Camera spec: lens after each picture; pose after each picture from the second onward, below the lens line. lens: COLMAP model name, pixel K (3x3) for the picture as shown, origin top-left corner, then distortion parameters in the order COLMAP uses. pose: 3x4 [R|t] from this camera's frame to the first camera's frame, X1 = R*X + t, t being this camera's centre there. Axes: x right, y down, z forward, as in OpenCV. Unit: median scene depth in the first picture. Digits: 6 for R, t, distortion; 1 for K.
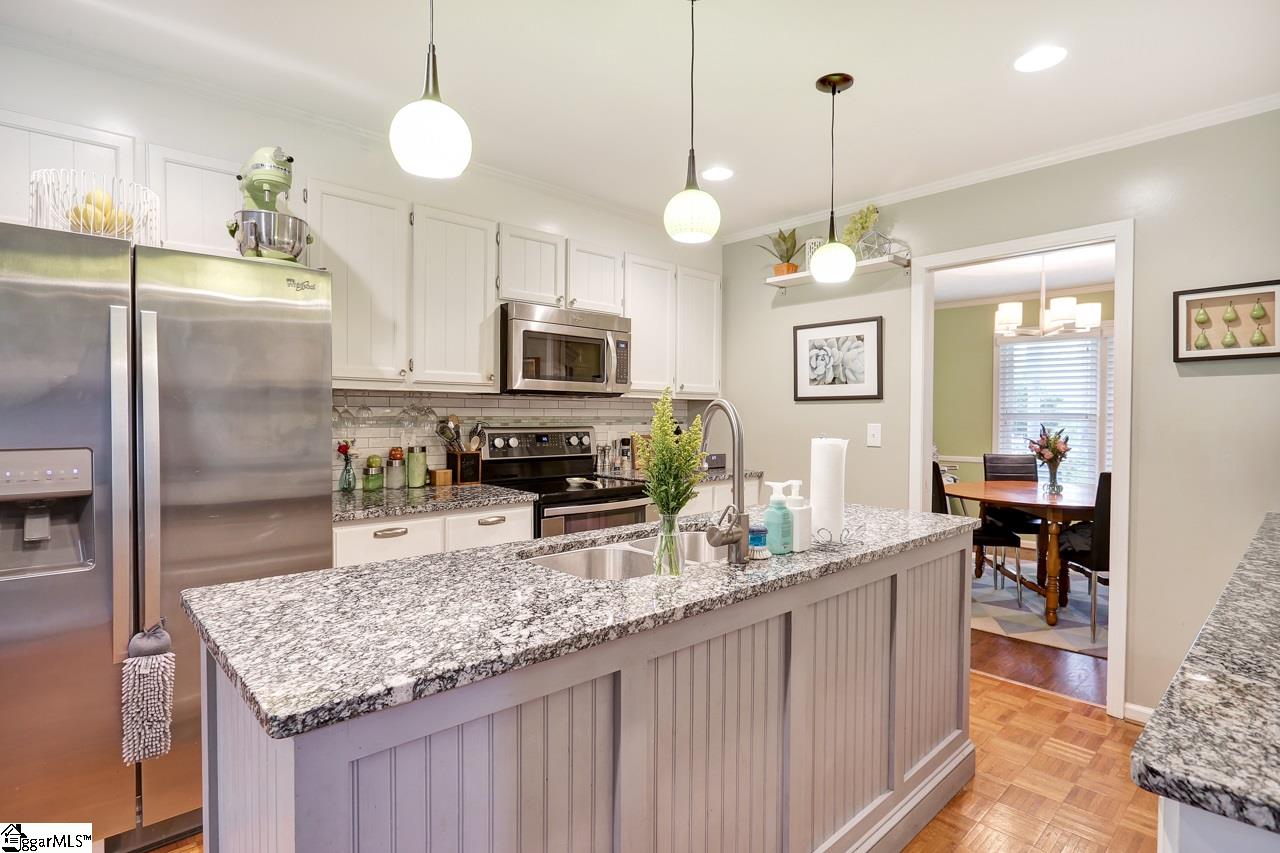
lens RADIAL K [[623.0, 0, 630.0], [0, 623.0, 427.5], [0, 0, 1]] dist [-0.006320, -0.000331]
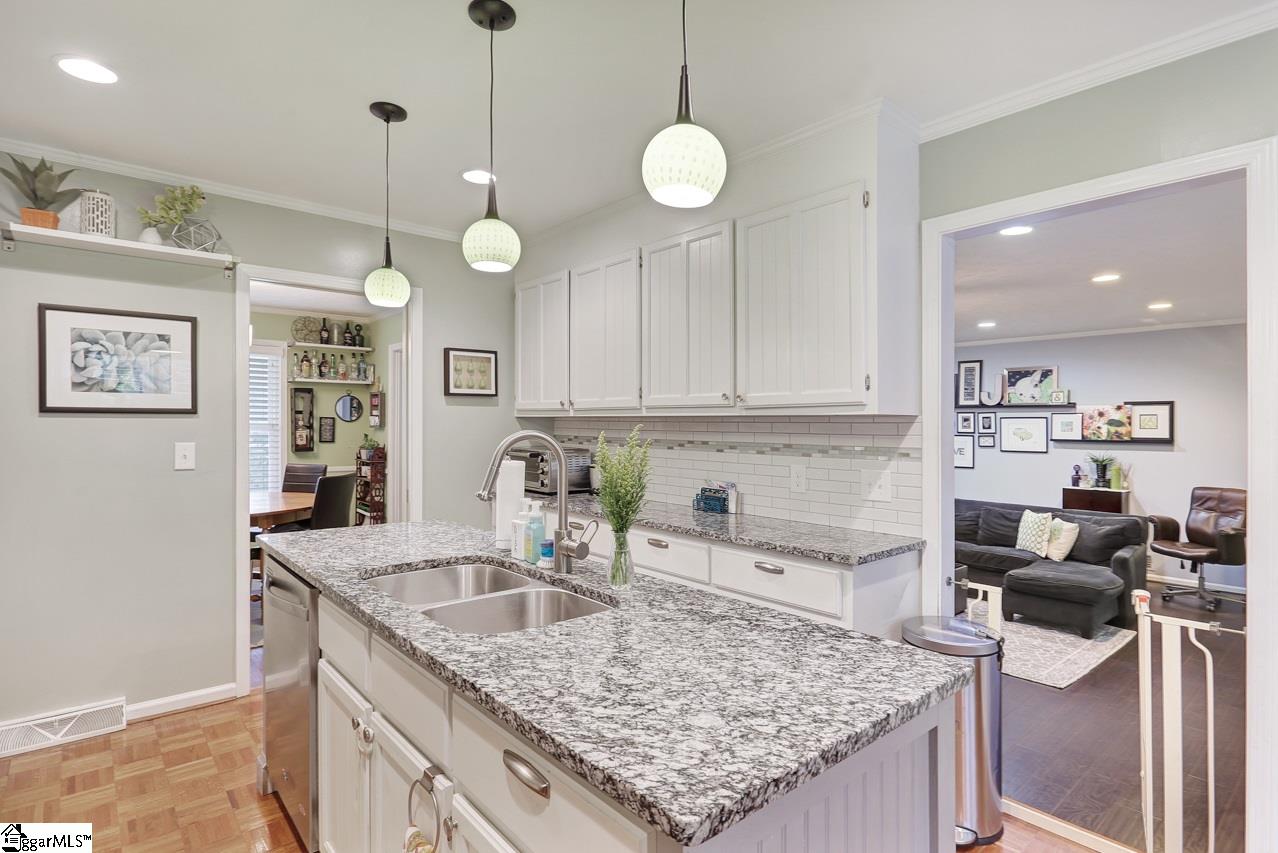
lens RADIAL K [[622.0, 0, 649.6], [0, 622.0, 423.2], [0, 0, 1]] dist [-0.006320, -0.000331]
pose [[0.052744, 0.000891, 0.998608, -1.333618], [0.013186, 0.999912, -0.001589, -0.075337], [-0.998521, 0.013251, 0.052727, 1.075020]]
